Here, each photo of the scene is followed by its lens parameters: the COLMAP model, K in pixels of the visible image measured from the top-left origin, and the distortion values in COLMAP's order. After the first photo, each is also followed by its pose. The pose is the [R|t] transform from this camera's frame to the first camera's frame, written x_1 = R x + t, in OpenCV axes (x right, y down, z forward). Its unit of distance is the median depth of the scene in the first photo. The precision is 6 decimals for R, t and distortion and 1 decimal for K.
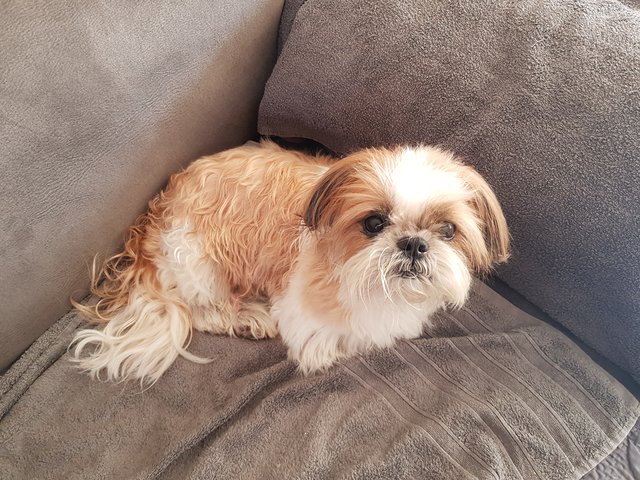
lens RADIAL K [[479.3, 0, 320.0], [0, 479.3, 240.0], [0, 0, 1]] dist [0.074775, -0.099093]
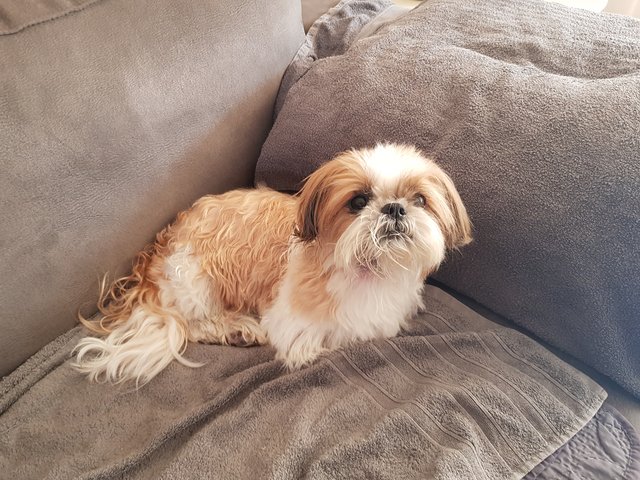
lens RADIAL K [[477.8, 0, 311.8], [0, 477.8, 251.8], [0, 0, 1]] dist [0.075163, -0.103203]
pose [[0.999999, 0.000864, -0.000735, 0.016036], [-0.001031, 0.962172, -0.272440, 0.313760], [0.000472, 0.272440, 0.962173, -0.098435]]
